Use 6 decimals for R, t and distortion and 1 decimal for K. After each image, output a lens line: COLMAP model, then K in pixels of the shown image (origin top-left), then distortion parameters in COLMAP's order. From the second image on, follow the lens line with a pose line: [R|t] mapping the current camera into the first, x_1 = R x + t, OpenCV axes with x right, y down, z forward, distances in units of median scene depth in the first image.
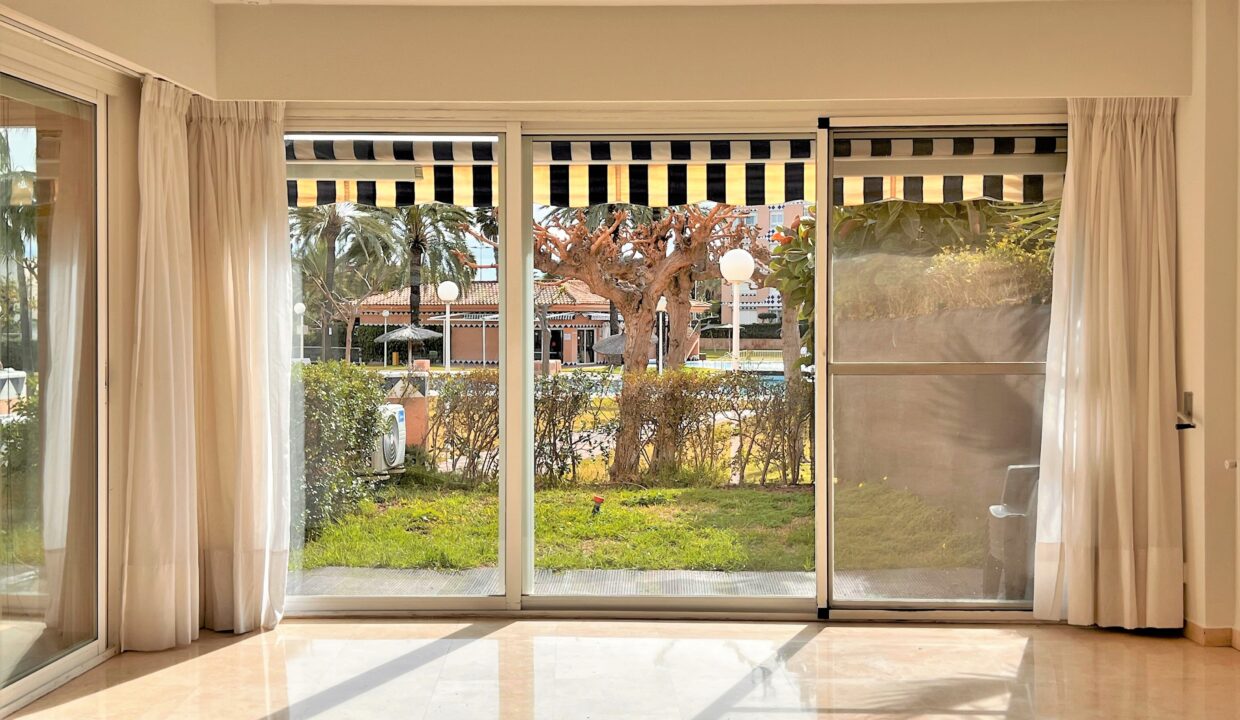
lens RADIAL K [[1419.6, 0, 617.1], [0, 1419.6, 359.1], [0, 0, 1]] dist [0.123404, 0.000000]
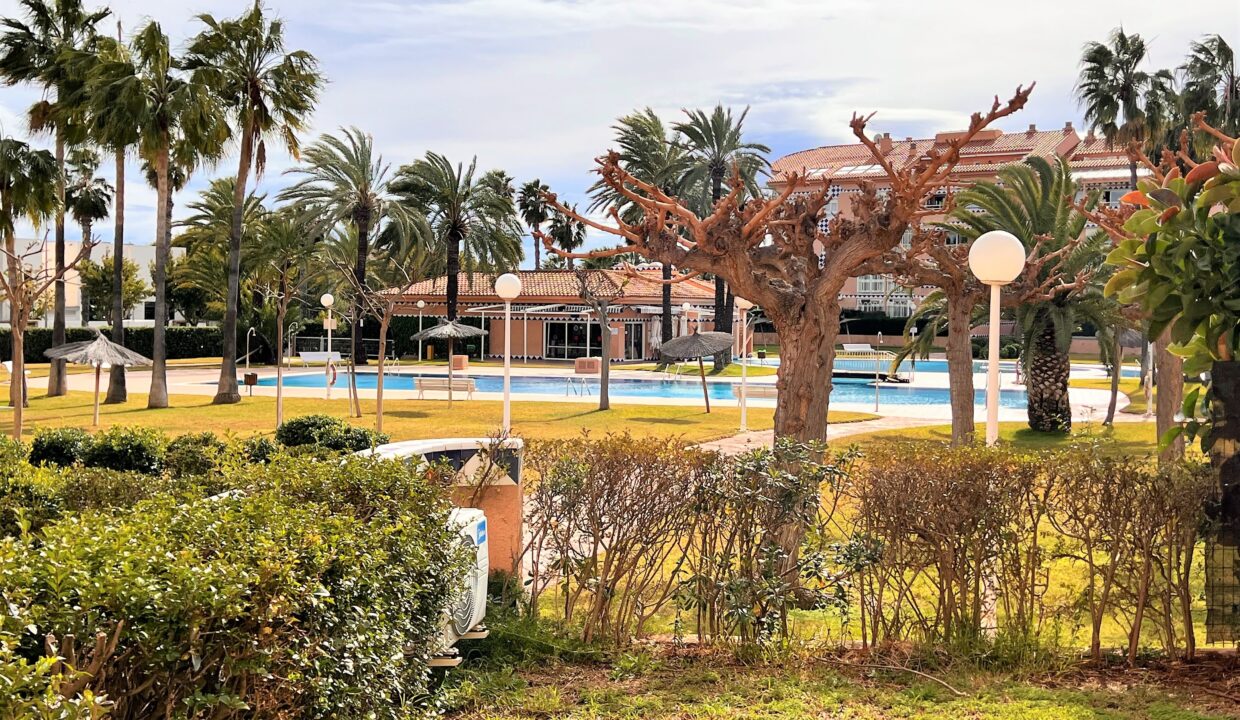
lens RADIAL K [[1419.6, 0, 623.2], [0, 1419.6, 361.5], [0, 0, 1]] dist [0.123404, 0.000000]
pose [[0.999790, 0.011104, -0.017241, -0.026318], [-0.010949, 0.999899, 0.009095, -0.008797], [0.017340, -0.008904, 0.999810, 0.135800]]
